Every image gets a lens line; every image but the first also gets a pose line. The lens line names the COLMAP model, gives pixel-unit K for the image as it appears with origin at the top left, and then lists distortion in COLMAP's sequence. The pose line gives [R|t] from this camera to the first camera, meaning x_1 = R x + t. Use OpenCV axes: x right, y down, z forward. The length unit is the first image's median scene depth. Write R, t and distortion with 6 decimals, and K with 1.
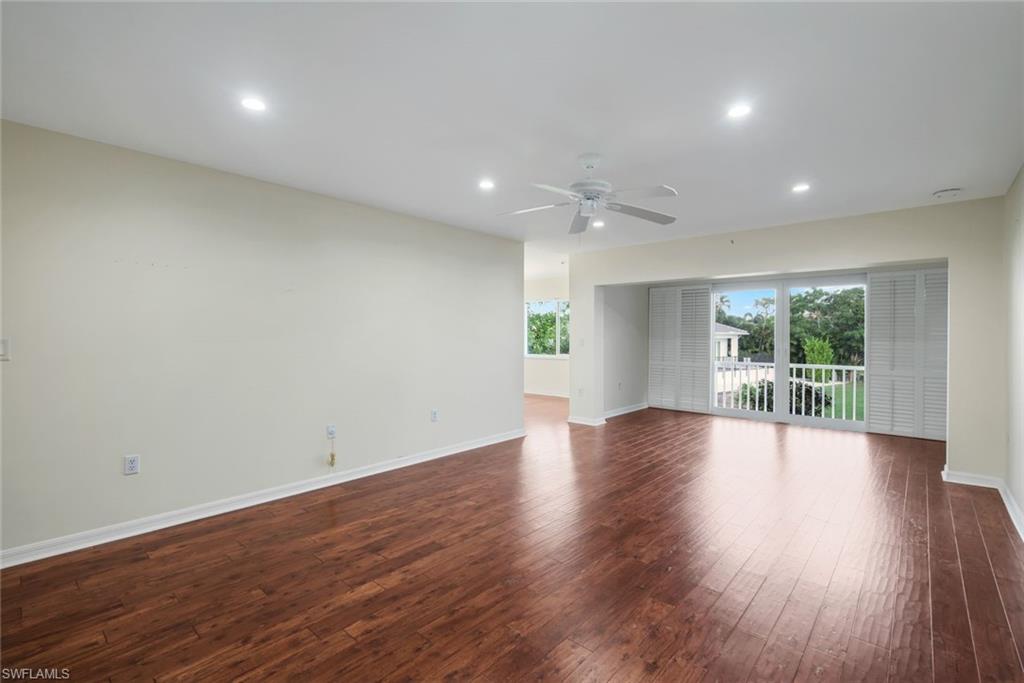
lens RADIAL K [[459.7, 0, 504.5], [0, 459.7, 340.6], [0, 0, 1]] dist [0.009595, 0.000021]
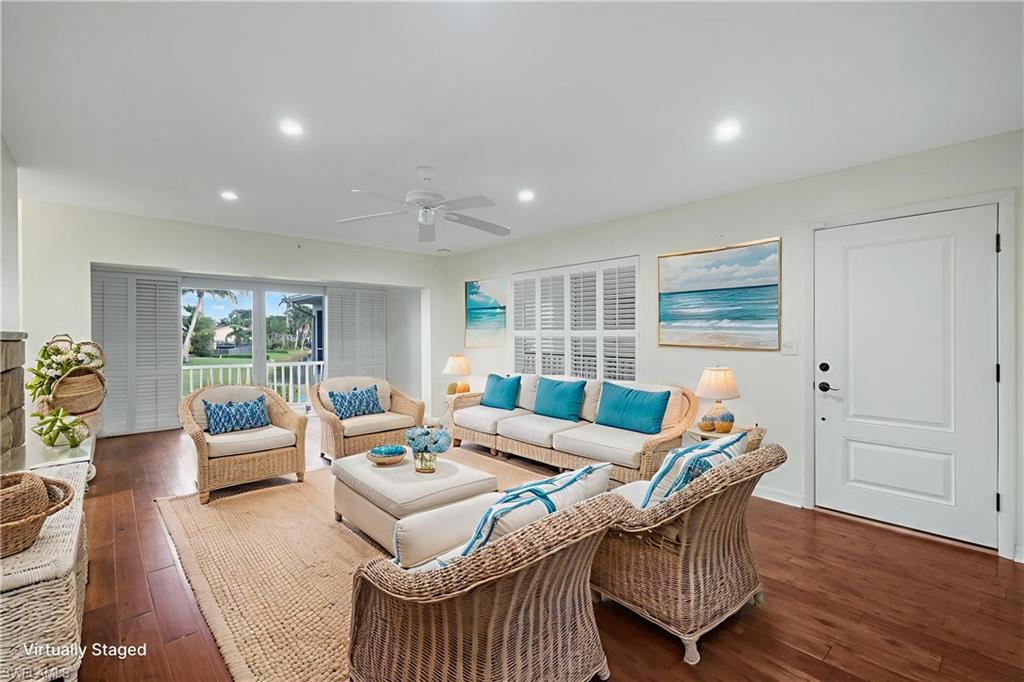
lens RADIAL K [[459.7, 0, 512.4], [0, 459.7, 335.6], [0, 0, 1]] dist [0.009595, 0.000021]
pose [[0.100745, -0.000028, 0.994912, -0.538317], [0.012920, 0.999916, -0.001280, -0.005538], [-0.994828, 0.012983, 0.100737, 0.468796]]
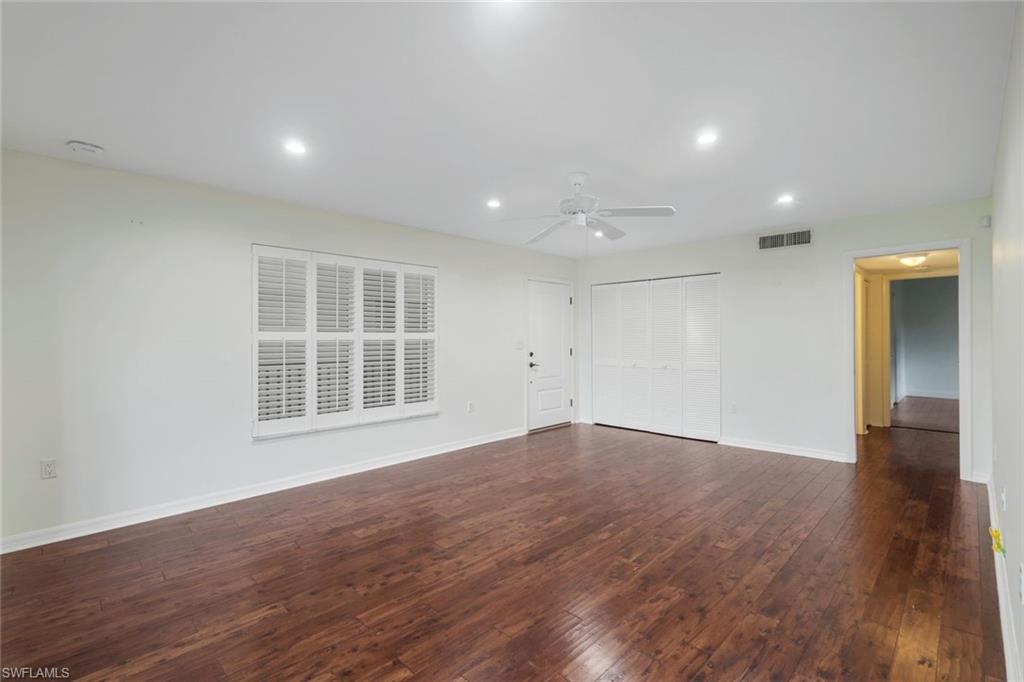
lens RADIAL K [[459.7, 0, 505.3], [0, 459.7, 345.3], [0, 0, 1]] dist [0.009595, 0.000021]
pose [[-0.998700, 0.005649, 0.050656, 0.195915], [0.007134, 0.999549, 0.029171, -0.016831], [-0.050469, 0.029495, -0.998290, 1.353045]]
